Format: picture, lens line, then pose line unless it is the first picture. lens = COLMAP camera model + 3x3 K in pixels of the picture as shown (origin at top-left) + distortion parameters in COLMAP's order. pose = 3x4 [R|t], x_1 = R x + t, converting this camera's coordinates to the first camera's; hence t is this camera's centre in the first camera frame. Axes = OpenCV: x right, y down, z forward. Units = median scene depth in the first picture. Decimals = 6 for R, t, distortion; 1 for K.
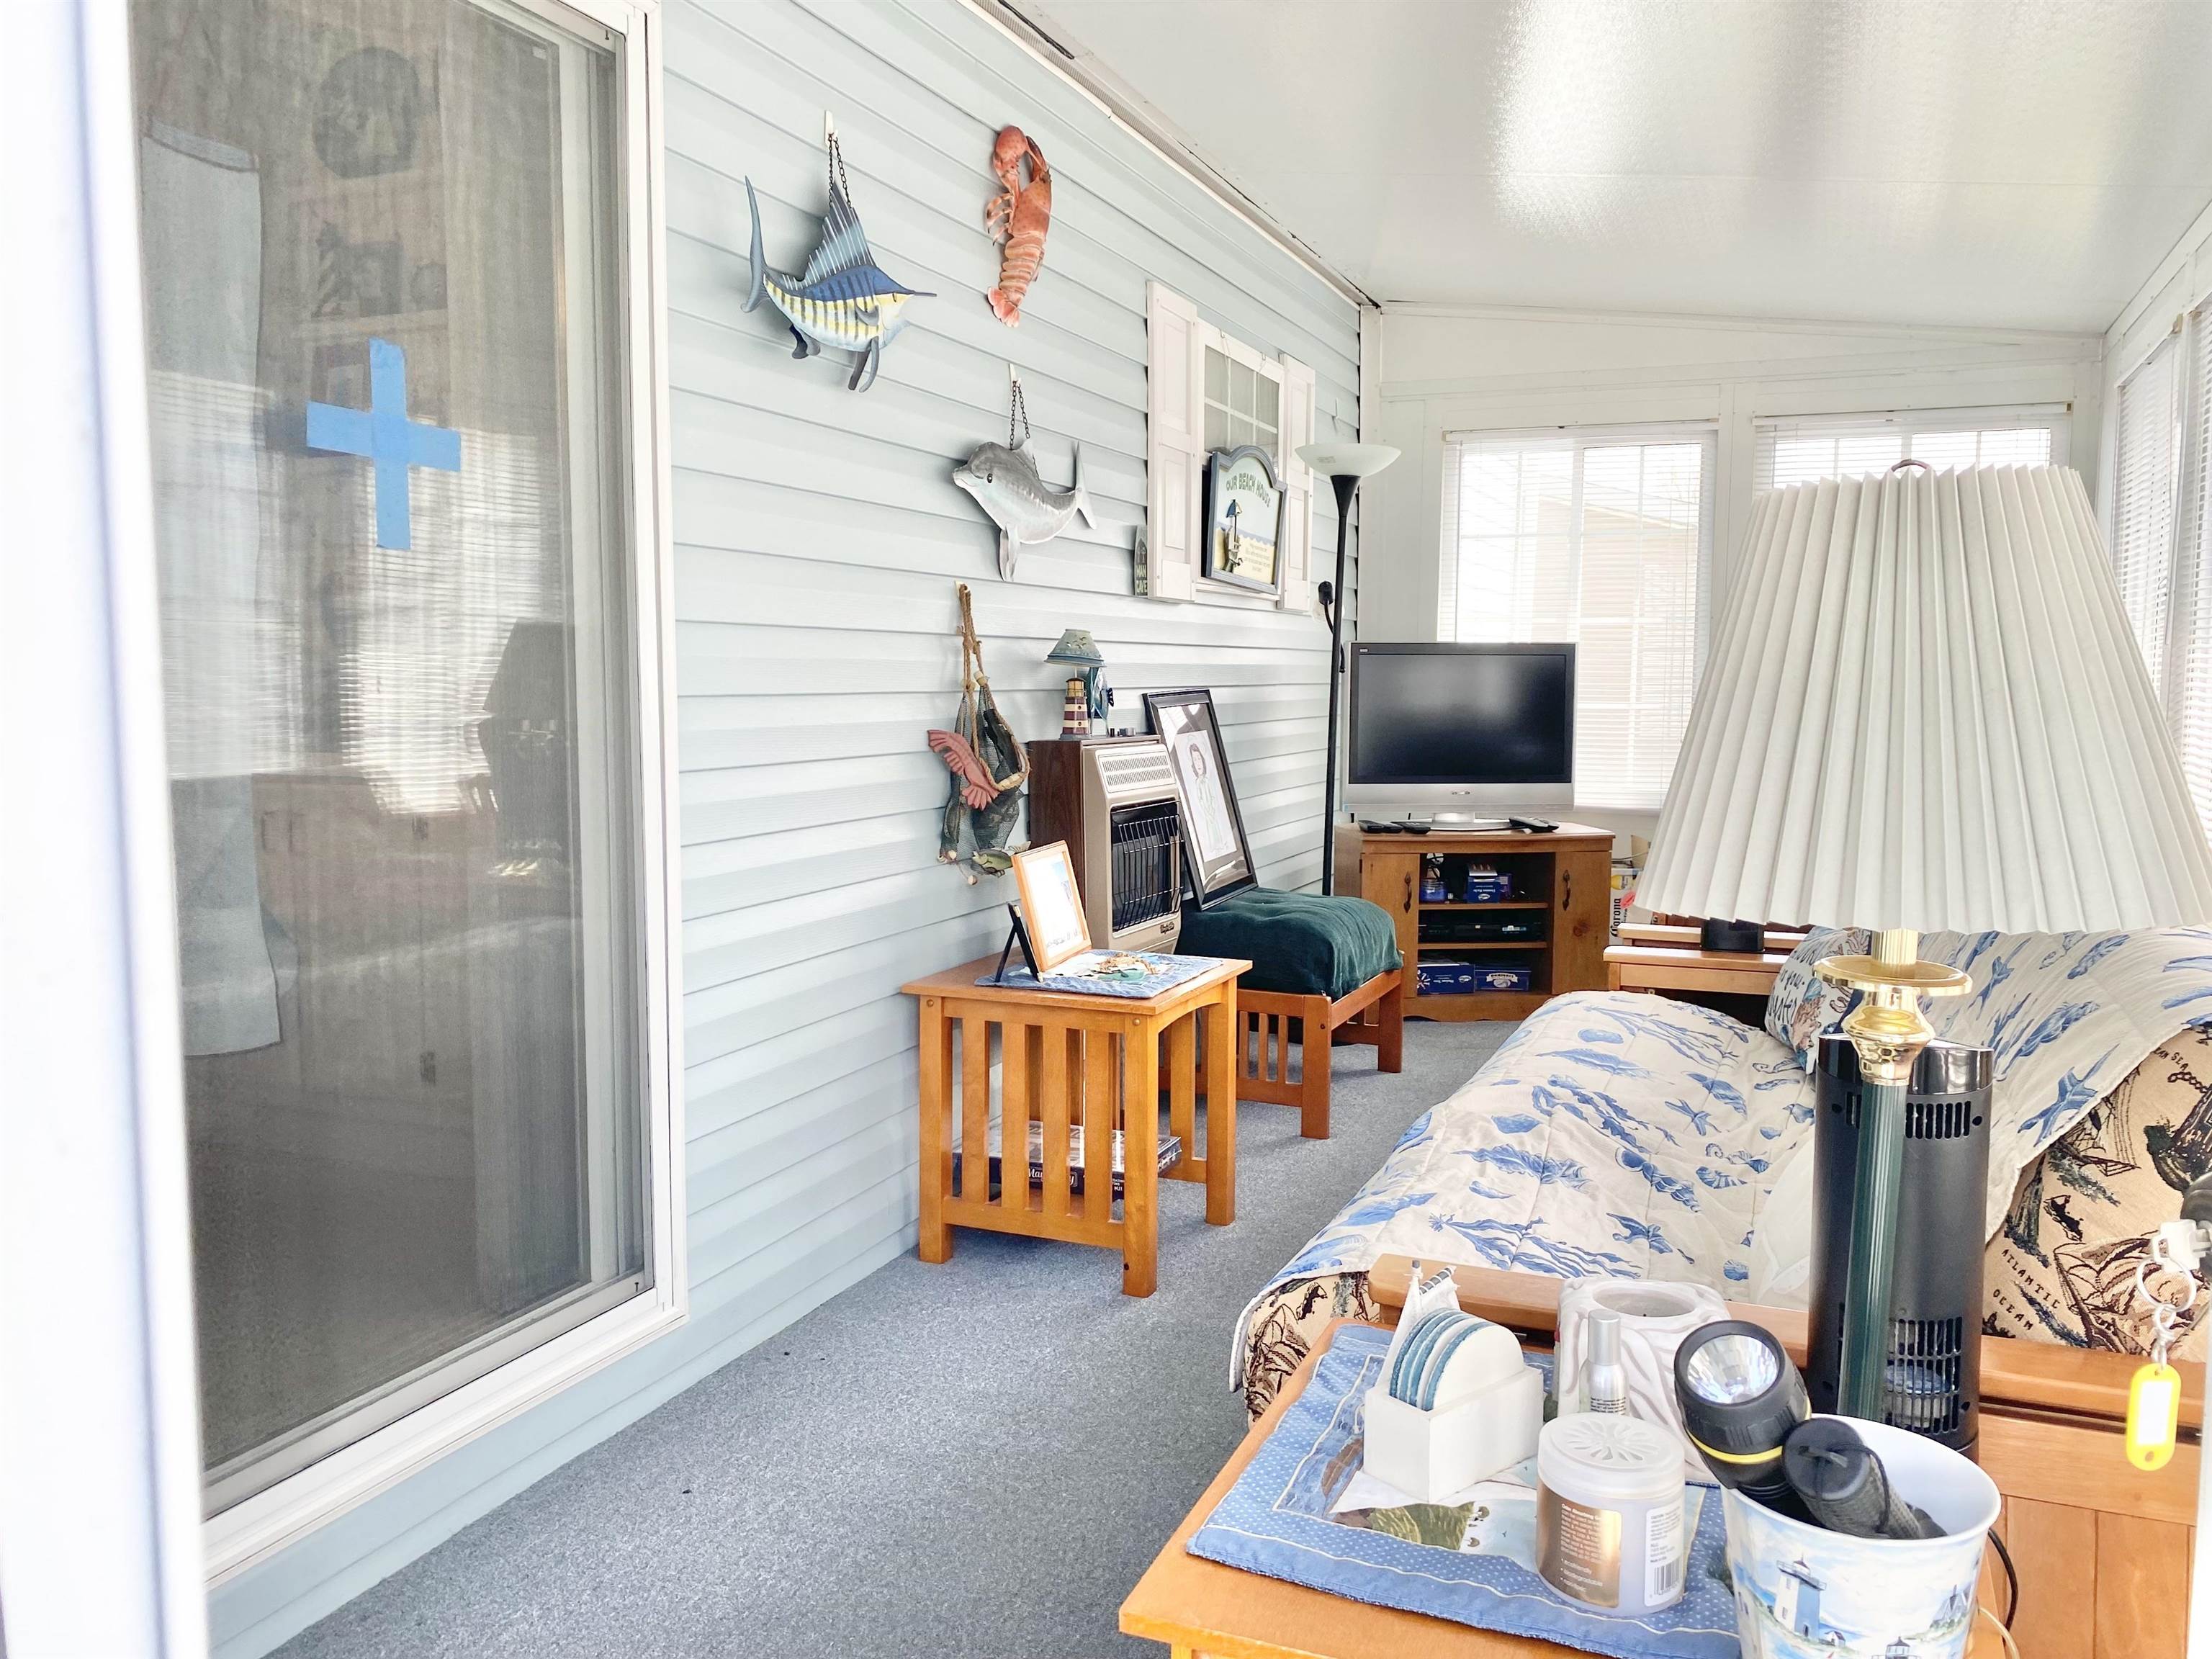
lens RADIAL K [[1657.1, 0, 1113.2], [0, 1657.1, 805.3], [0, 0, 1]] dist [0.092901, -0.155528]
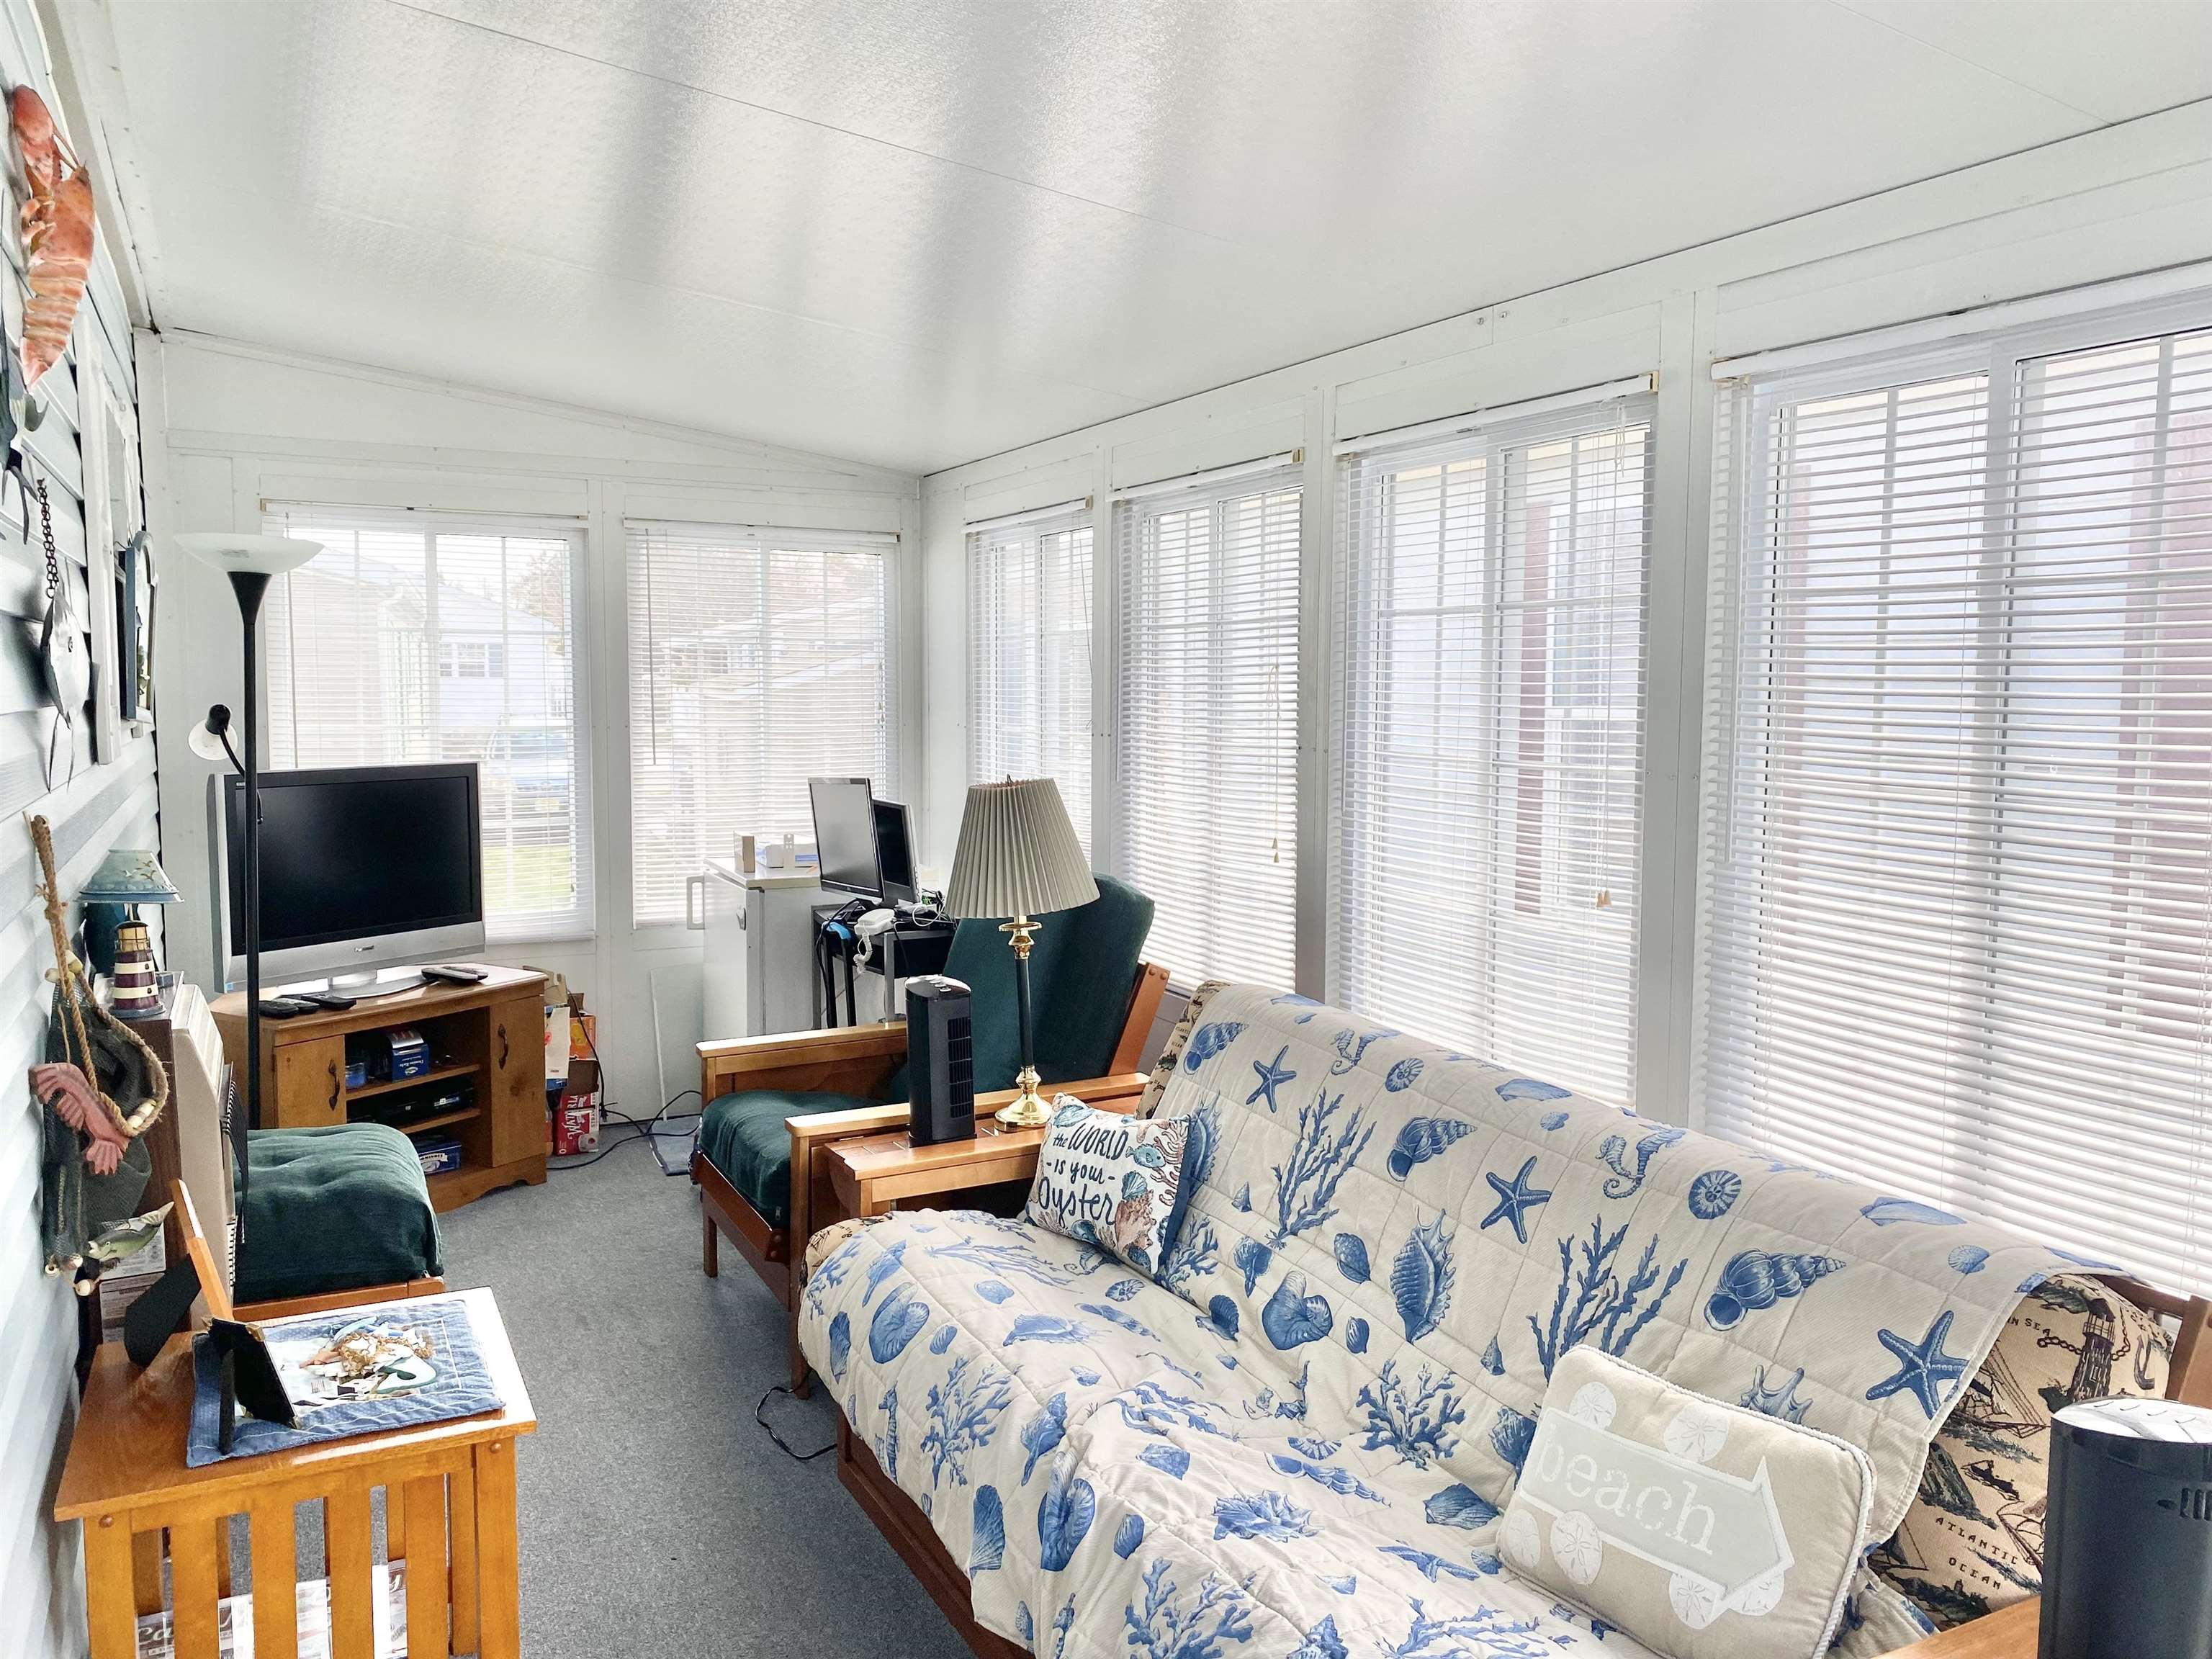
lens RADIAL K [[1669.9, 0, 1068.4], [0, 1669.9, 794.1], [0, 0, 1]] dist [0.058294, -0.053374]
pose [[0.651971, -0.055899, 0.756180, -0.328160], [0.062345, 0.997854, 0.020011, -0.134801], [-0.755676, 0.034098, 0.654057, 0.311424]]
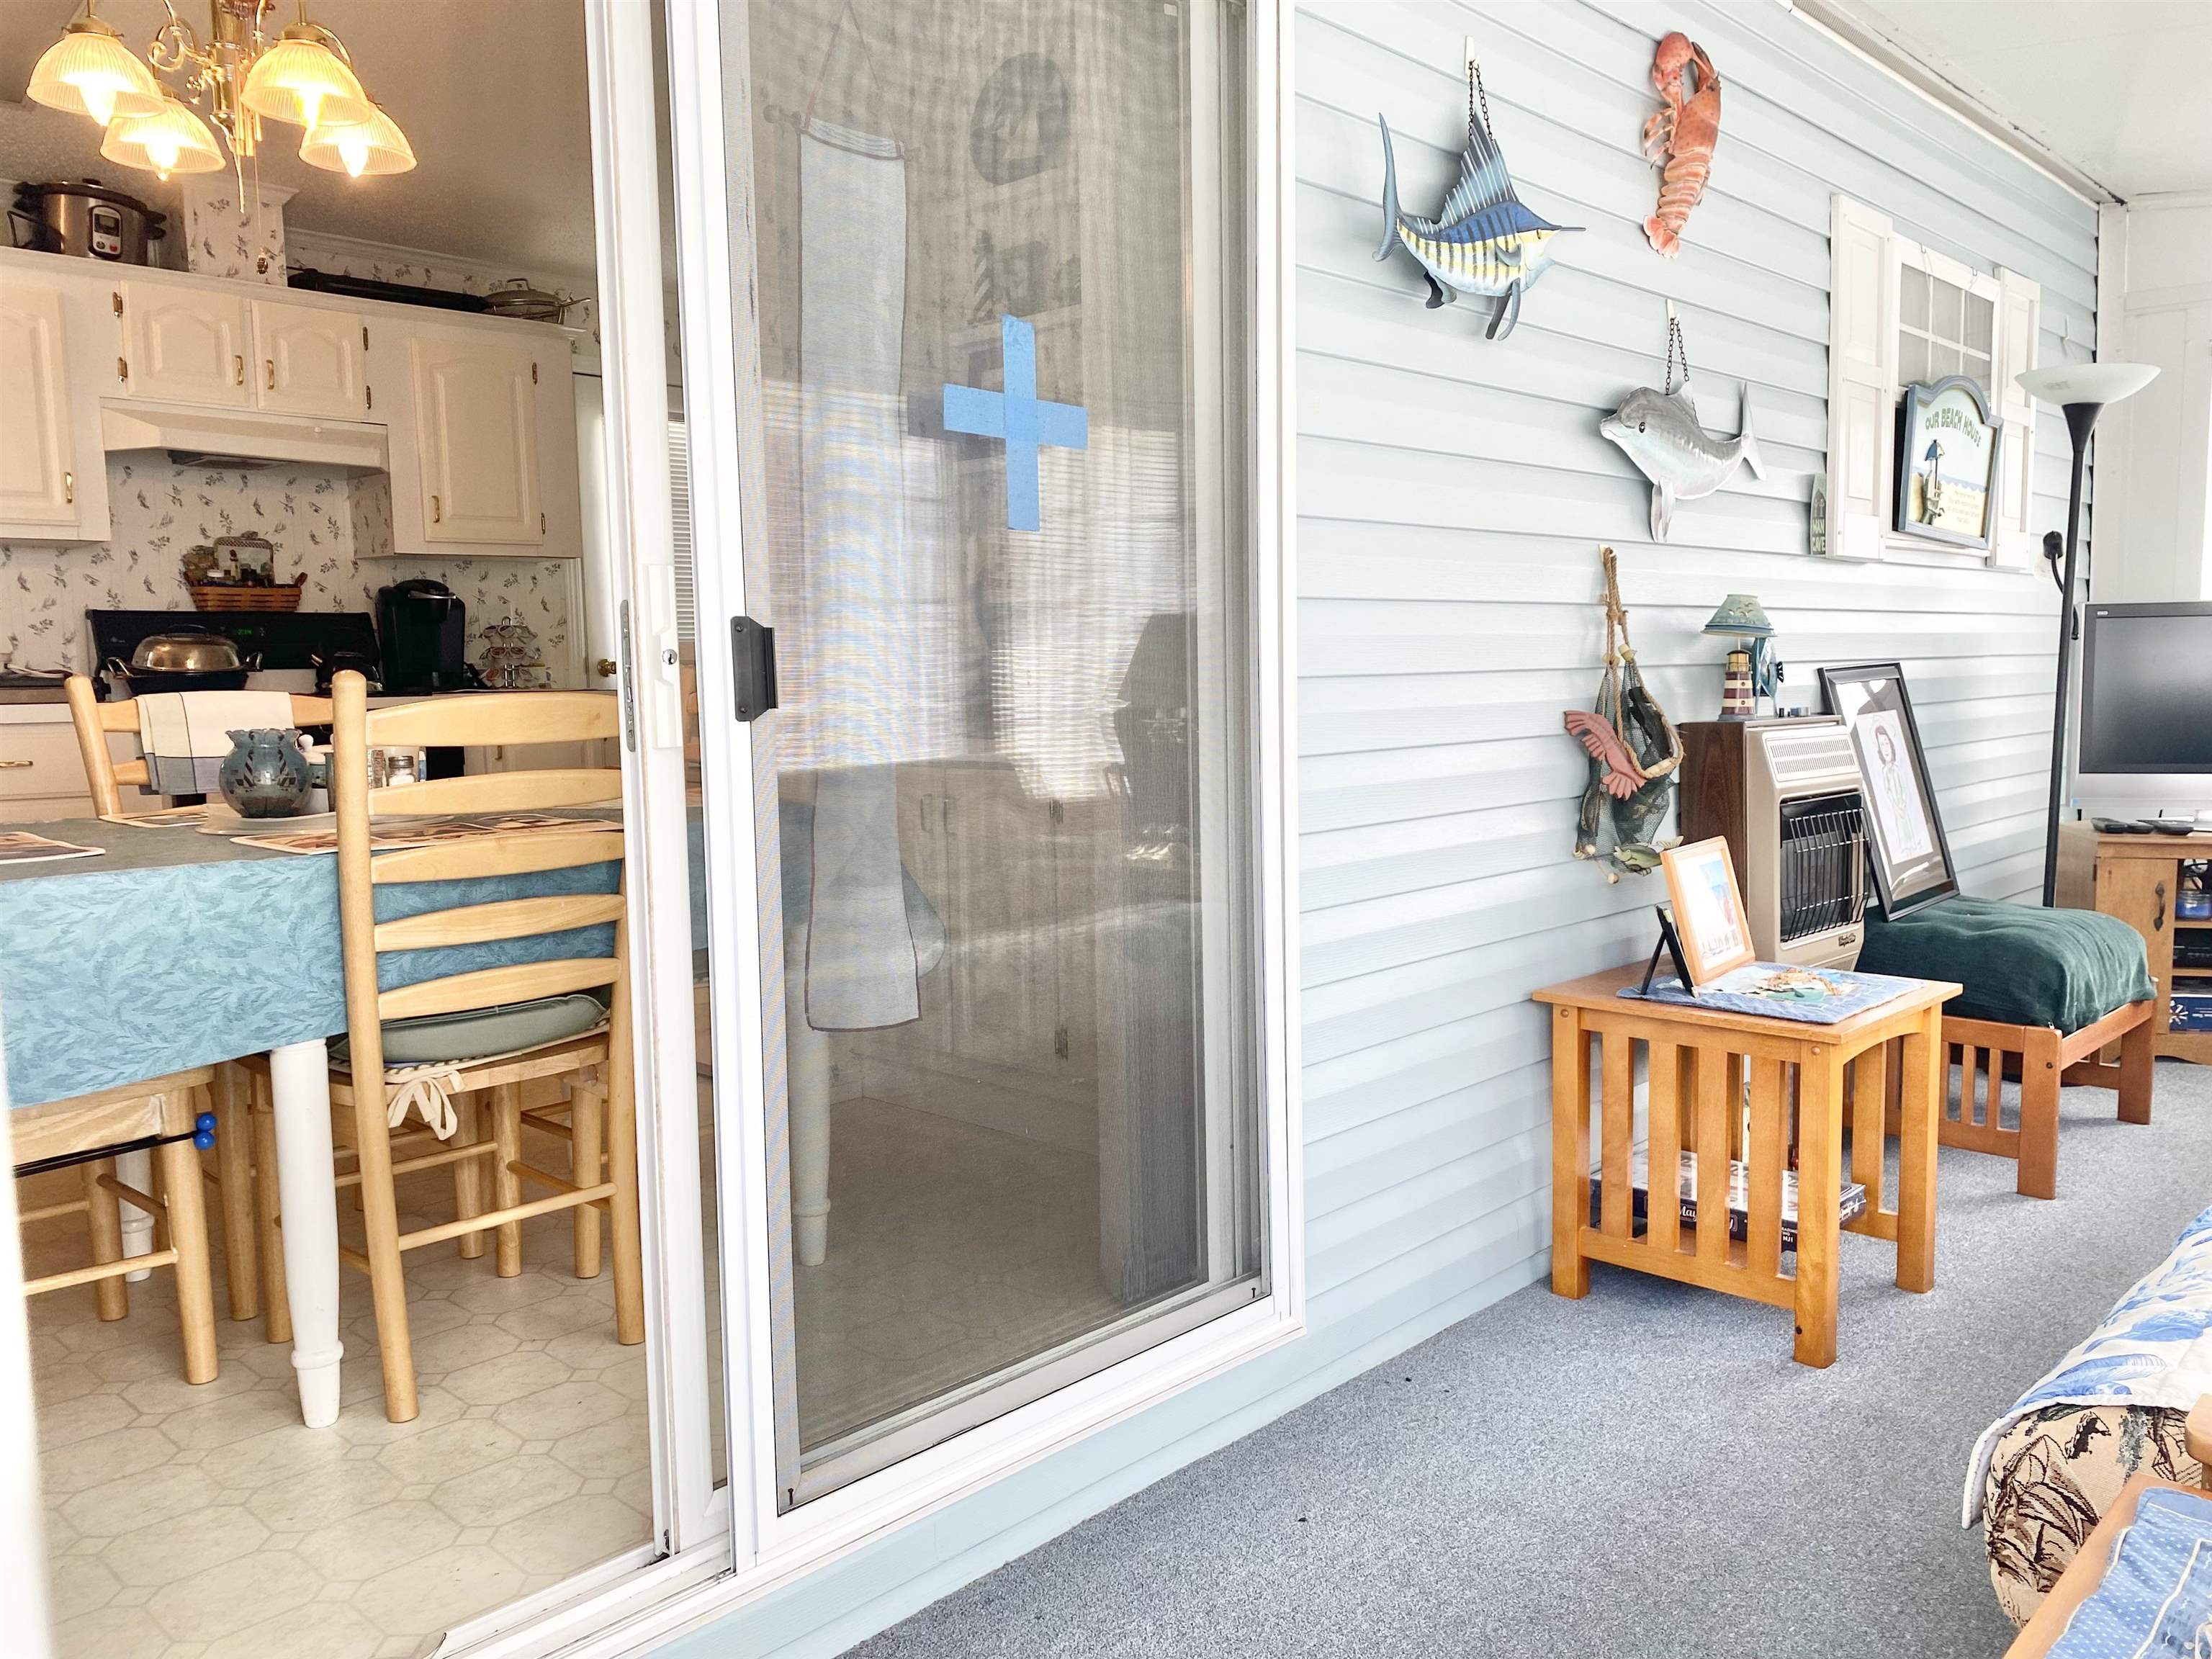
lens RADIAL K [[1657.1, 0, 1113.2], [0, 1657.1, 805.3], [0, 0, 1]] dist [0.092901, -0.155528]
pose [[0.934228, 0.013084, -0.356436, -0.016803], [-0.010412, 0.999901, 0.009414, 0.000202], [0.356524, -0.005083, 0.934272, 0.060614]]
